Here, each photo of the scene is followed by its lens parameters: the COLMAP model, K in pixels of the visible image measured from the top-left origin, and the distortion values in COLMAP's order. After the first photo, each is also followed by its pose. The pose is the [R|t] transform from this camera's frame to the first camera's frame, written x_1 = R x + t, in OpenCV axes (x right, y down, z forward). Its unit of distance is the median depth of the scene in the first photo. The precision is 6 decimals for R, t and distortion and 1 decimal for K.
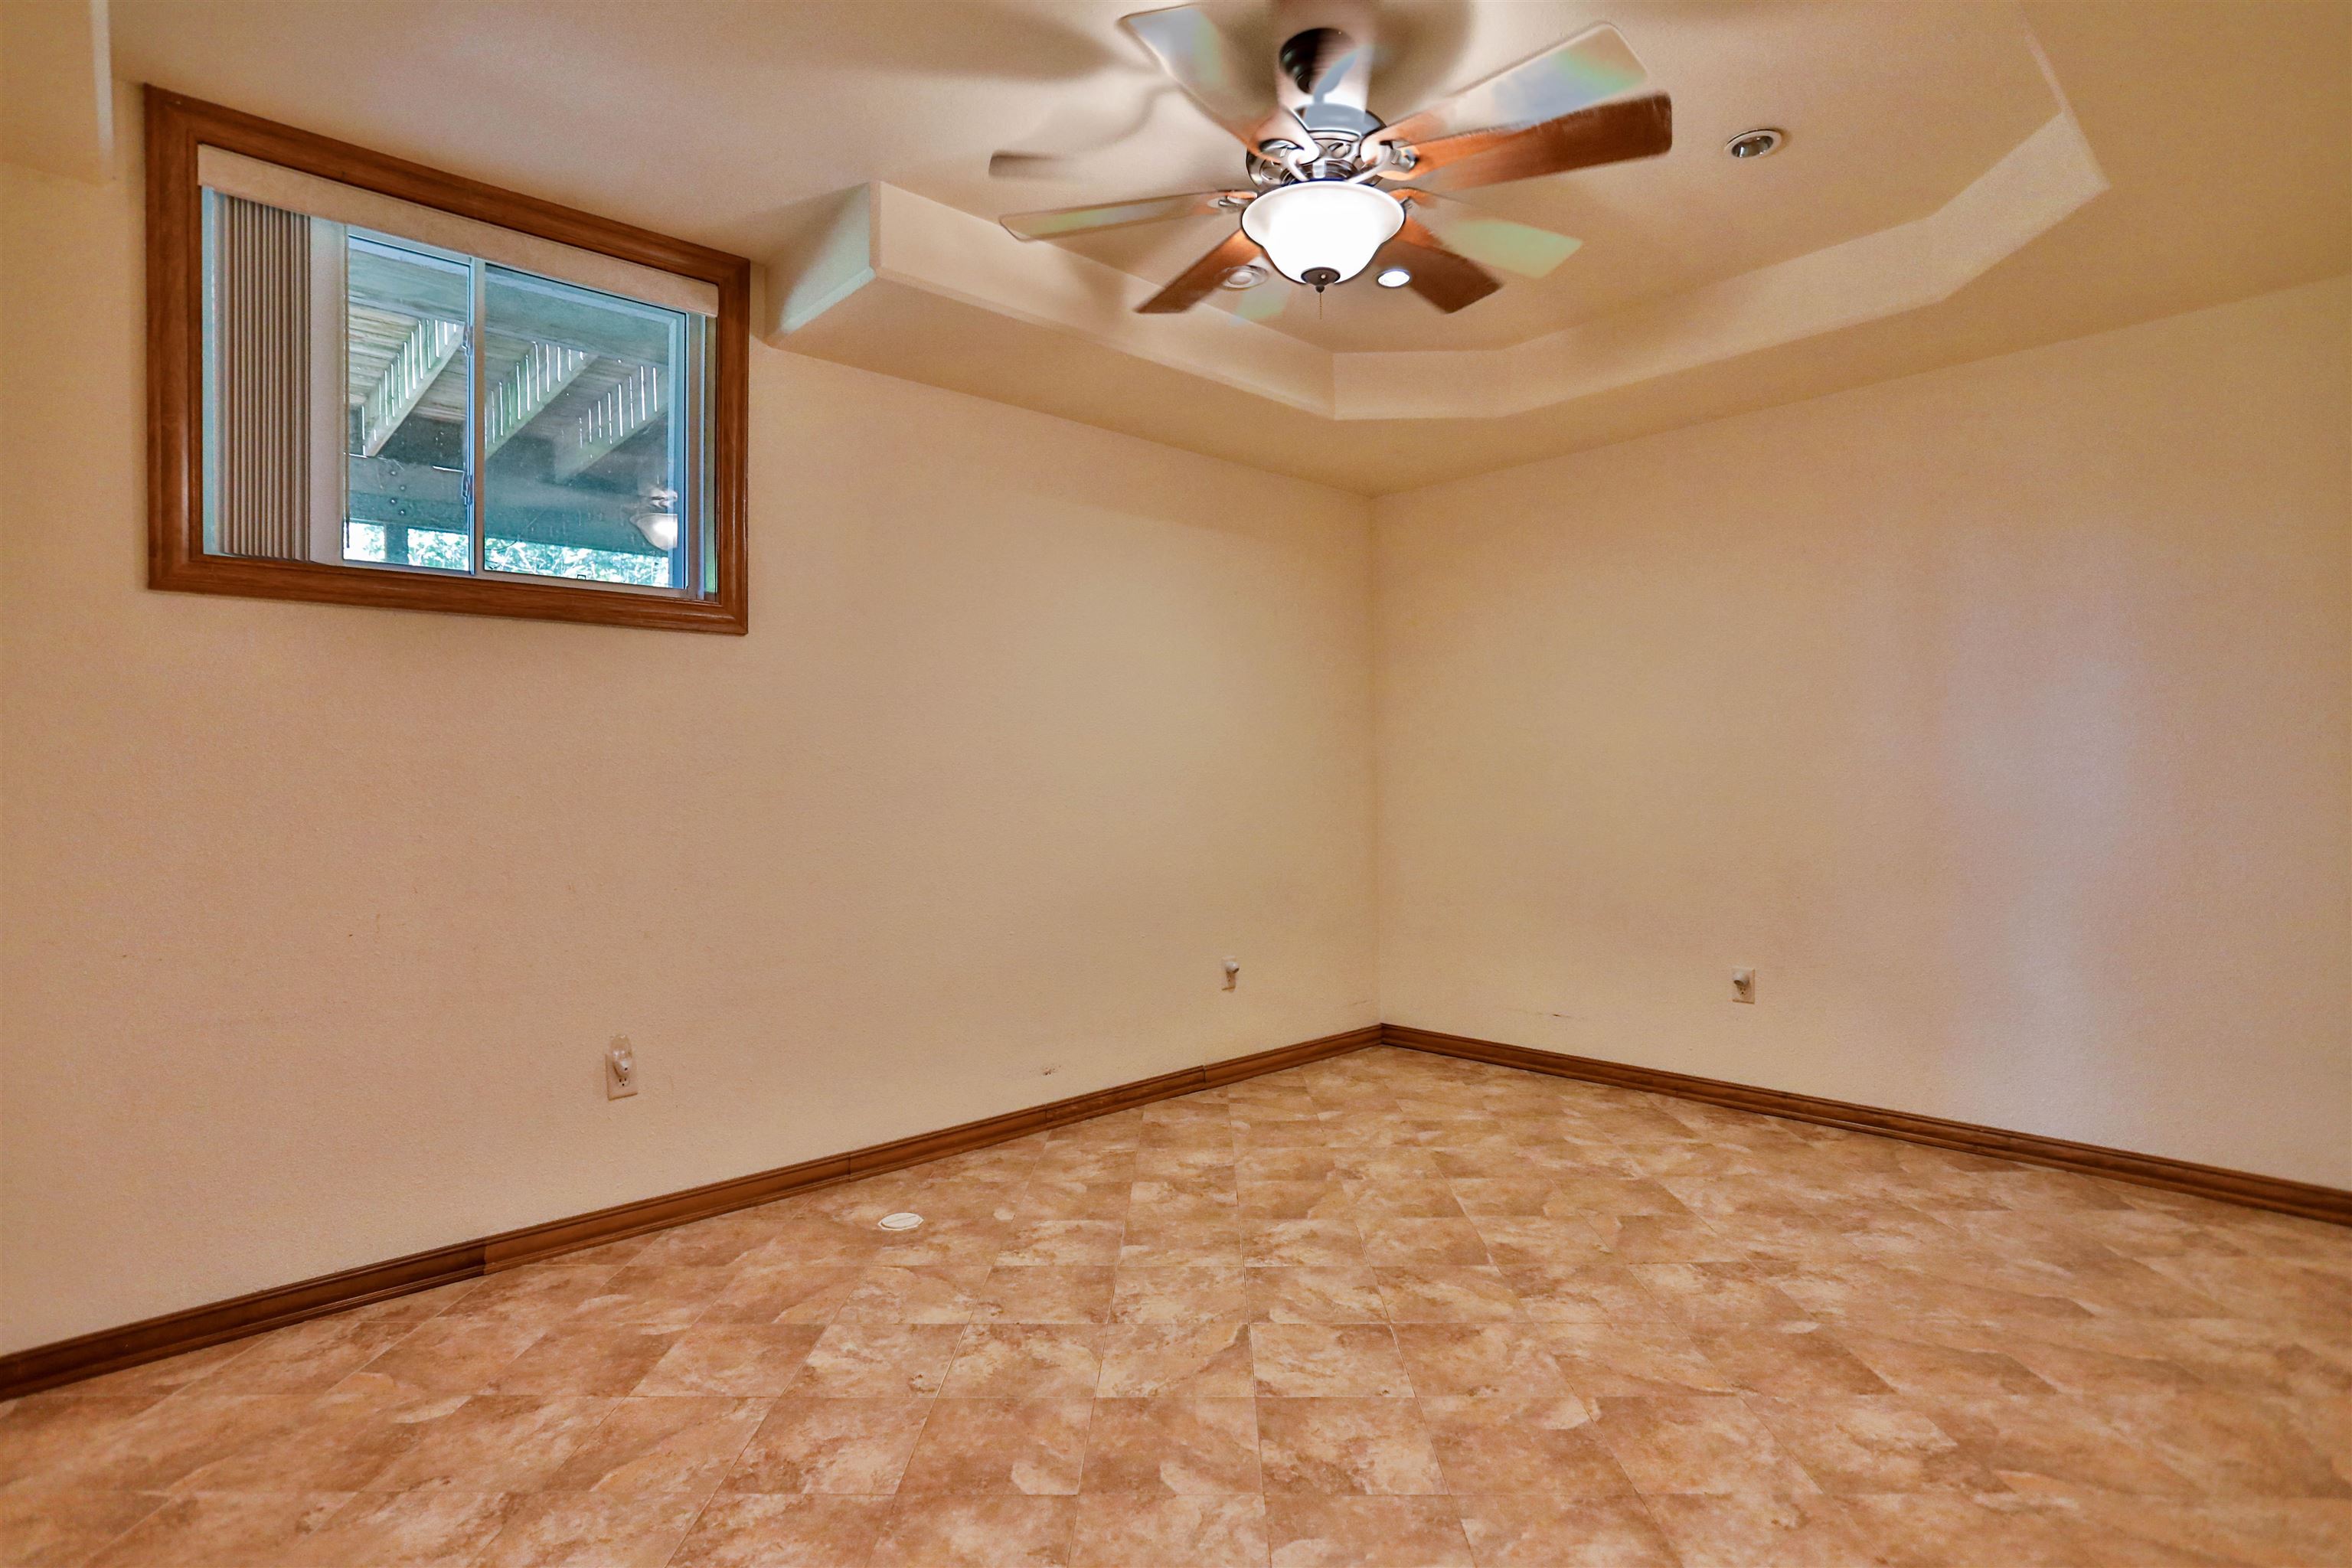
lens RADIAL K [[1139.0, 0, 1179.2], [0, 1139.0, 787.7], [0, 0, 1]] dist [-0.054967, 0.019458]
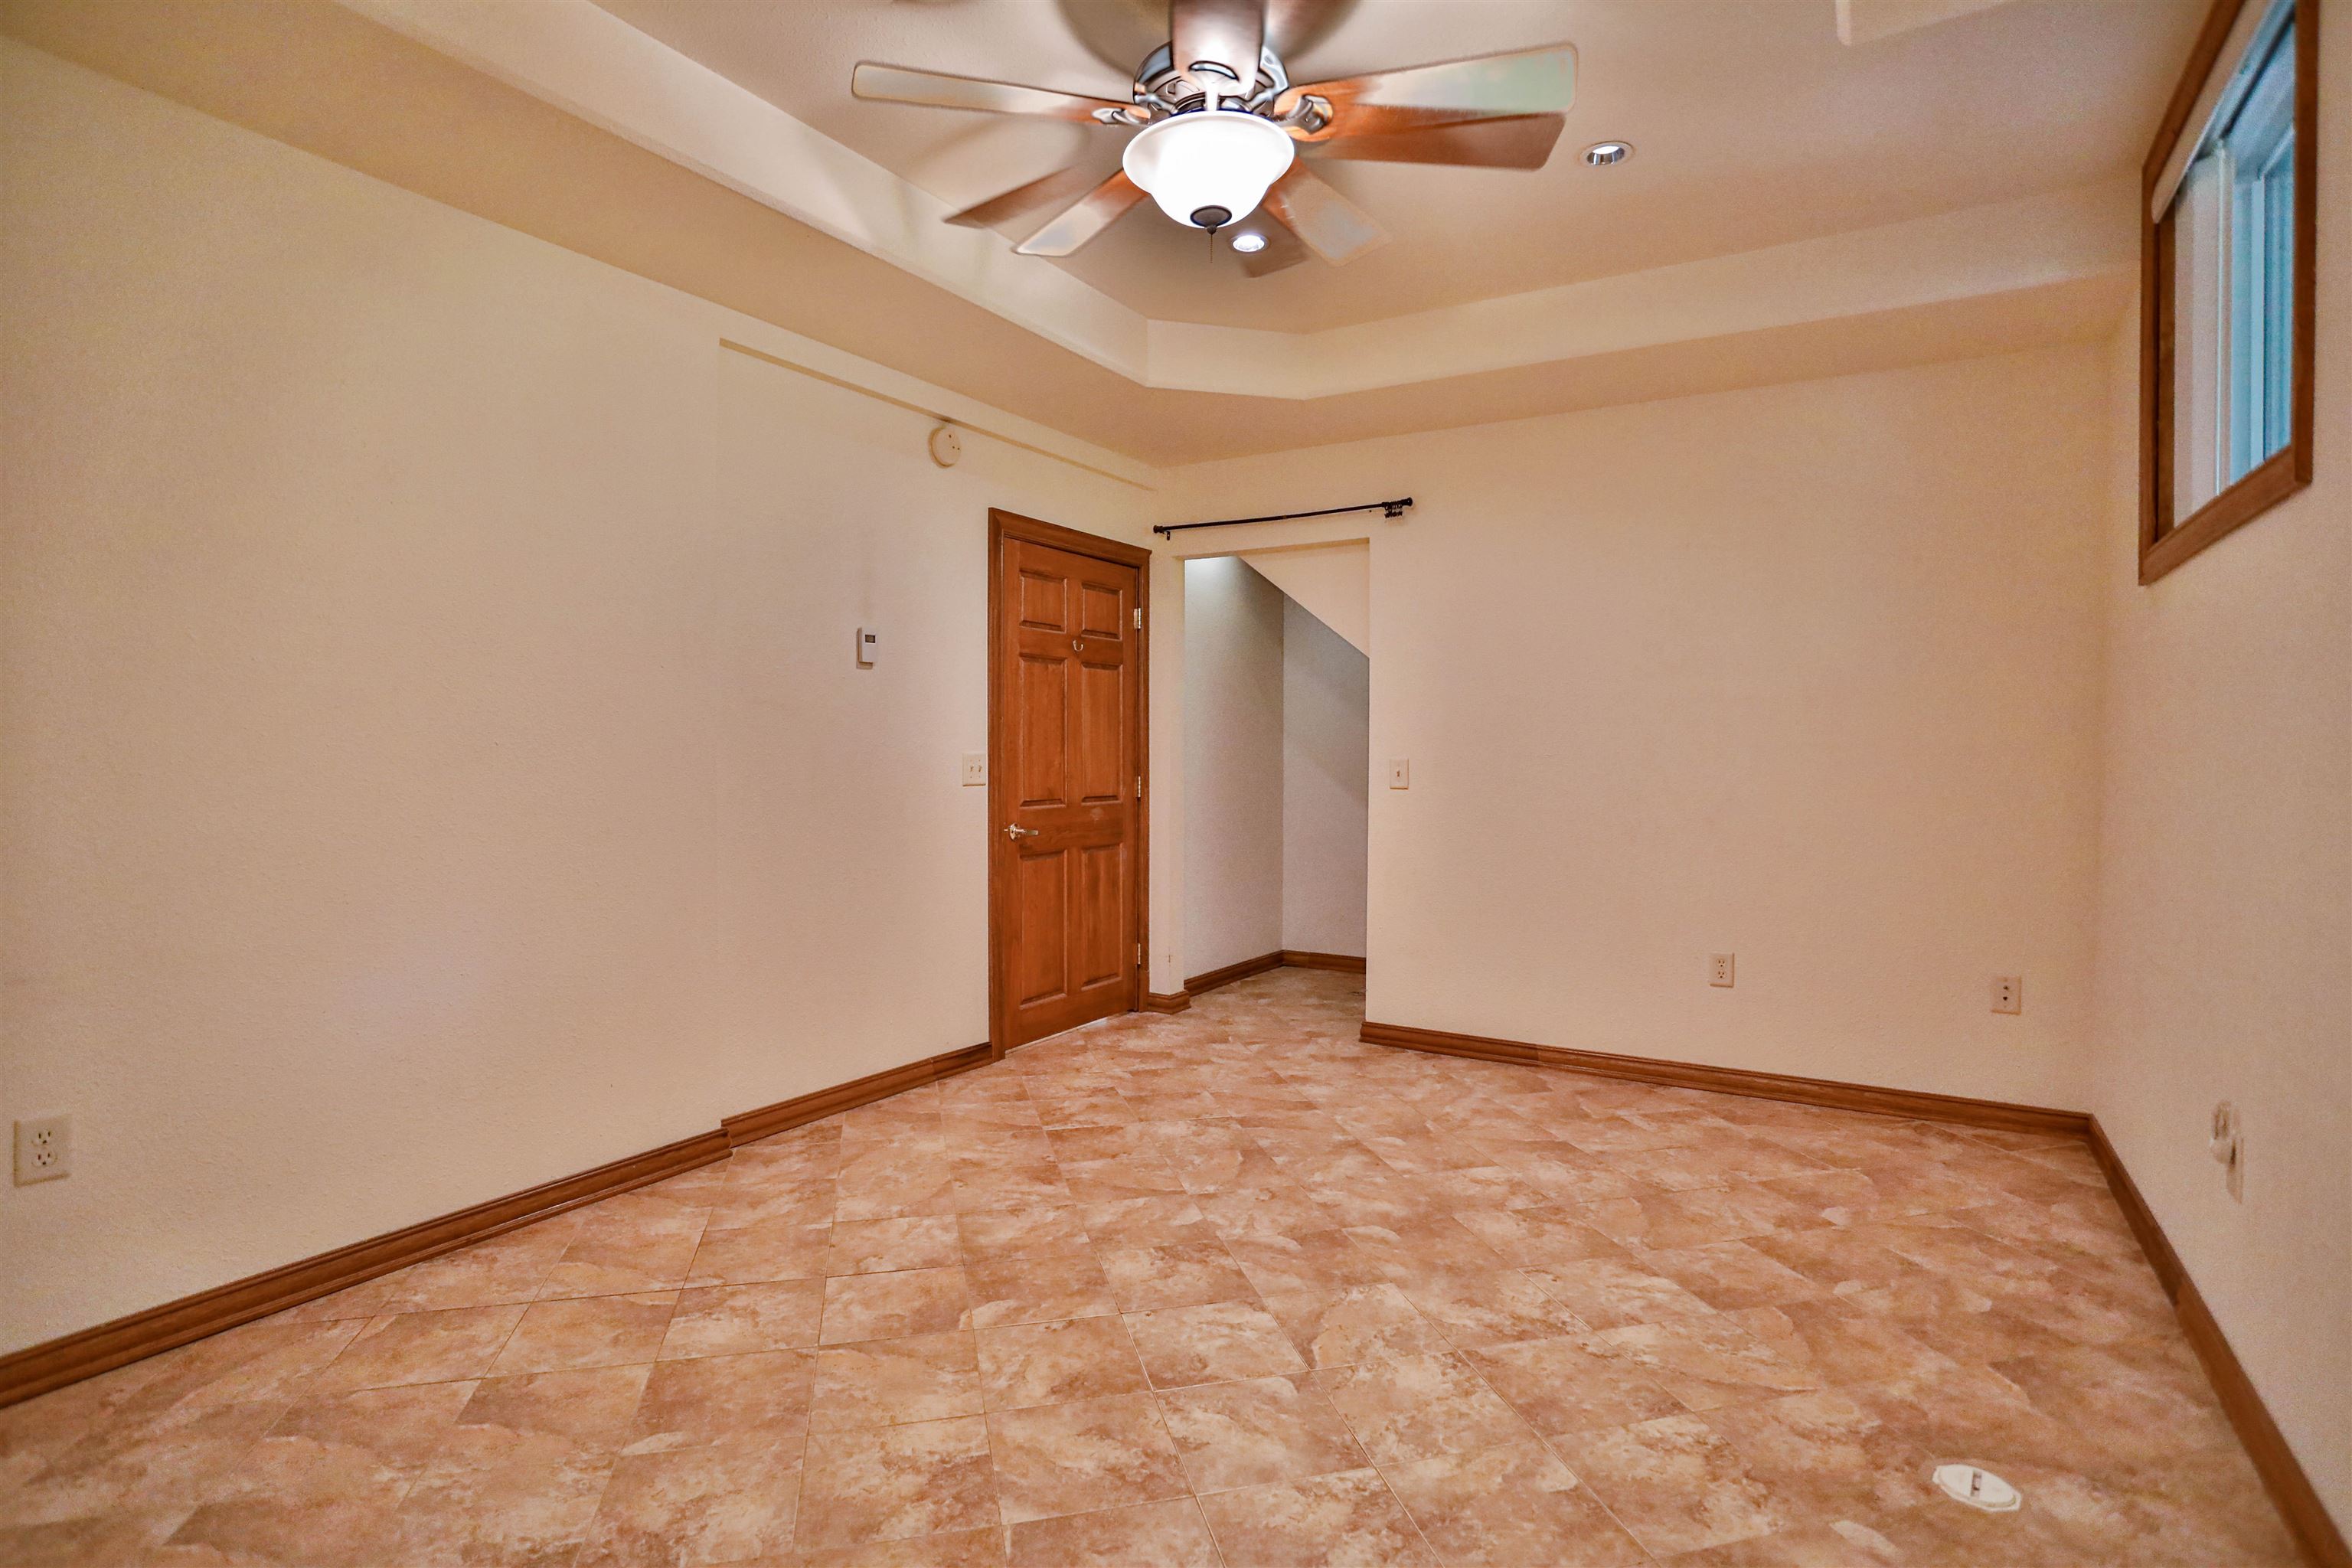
lens RADIAL K [[1139.0, 0, 1178.0], [0, 1139.0, 774.2], [0, 0, 1]] dist [-0.054967, 0.019458]
pose [[-0.964553, 0.018738, -0.263224, 0.407848], [0.011429, 0.999506, 0.029271, -0.017784], [0.263642, 0.025225, -0.964291, 1.922657]]
